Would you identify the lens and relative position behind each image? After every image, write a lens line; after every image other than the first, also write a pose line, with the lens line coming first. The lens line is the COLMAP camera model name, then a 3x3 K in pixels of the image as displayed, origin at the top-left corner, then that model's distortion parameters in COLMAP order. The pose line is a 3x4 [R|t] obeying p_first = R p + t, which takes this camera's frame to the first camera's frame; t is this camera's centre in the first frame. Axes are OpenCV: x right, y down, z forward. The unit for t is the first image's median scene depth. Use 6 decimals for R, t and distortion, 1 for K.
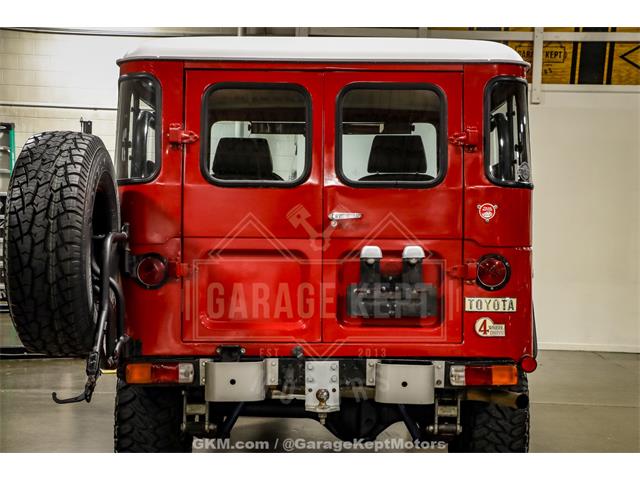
lens RADIAL K [[1182.5, 0, 320.0], [0, 1182.5, 240.0], [0, 0, 1]] dist [0.065369, 1.423450]
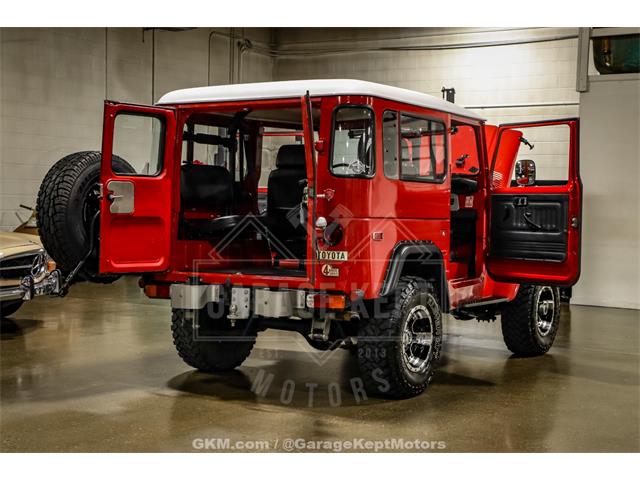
lens RADIAL K [[1182.5, 0, 320.0], [0, 1182.5, 240.0], [0, 0, 1]] dist [0.065369, 1.423450]
pose [[0.828301, 0.017374, -0.560013, 0.980857], [-0.007578, 0.999775, 0.019808, 0.004789], [0.560232, -0.012164, 0.828247, -0.262862]]
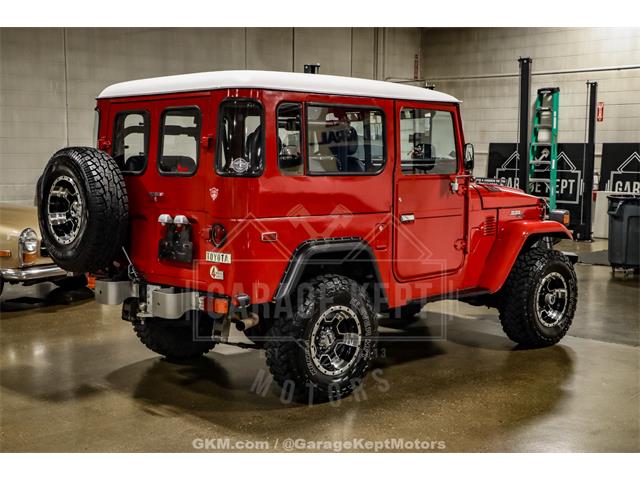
lens RADIAL K [[1040.2, 0, 320.0], [0, 1040.2, 240.0], [0, 0, 1]] dist [0.093415, 0.102905]
pose [[0.644495, 0.055662, -0.762580, 1.200668], [0.003548, 0.997118, 0.075781, -0.063297], [0.764601, -0.051546, 0.642440, 0.275212]]
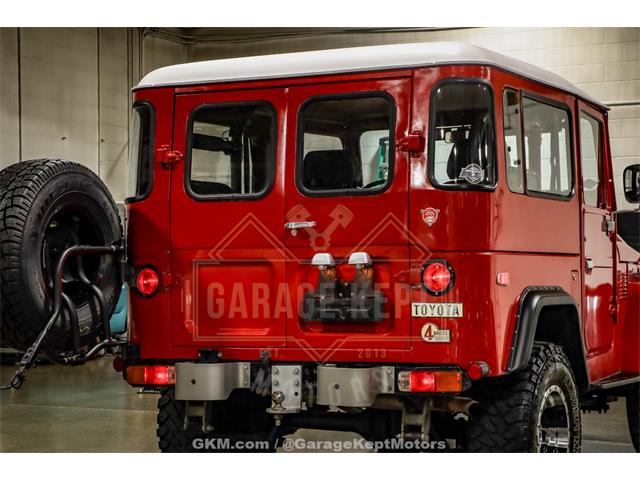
lens RADIAL K [[1632.0, 0, 320.0], [0, 1632.0, 240.0], [0, 0, 1]] dist [0.381804, -0.120379]
pose [[0.875740, -0.027304, -0.482011, 0.718566], [0.016391, 0.999505, -0.026838, 0.031258], [0.482505, 0.015603, 0.875754, -0.242297]]
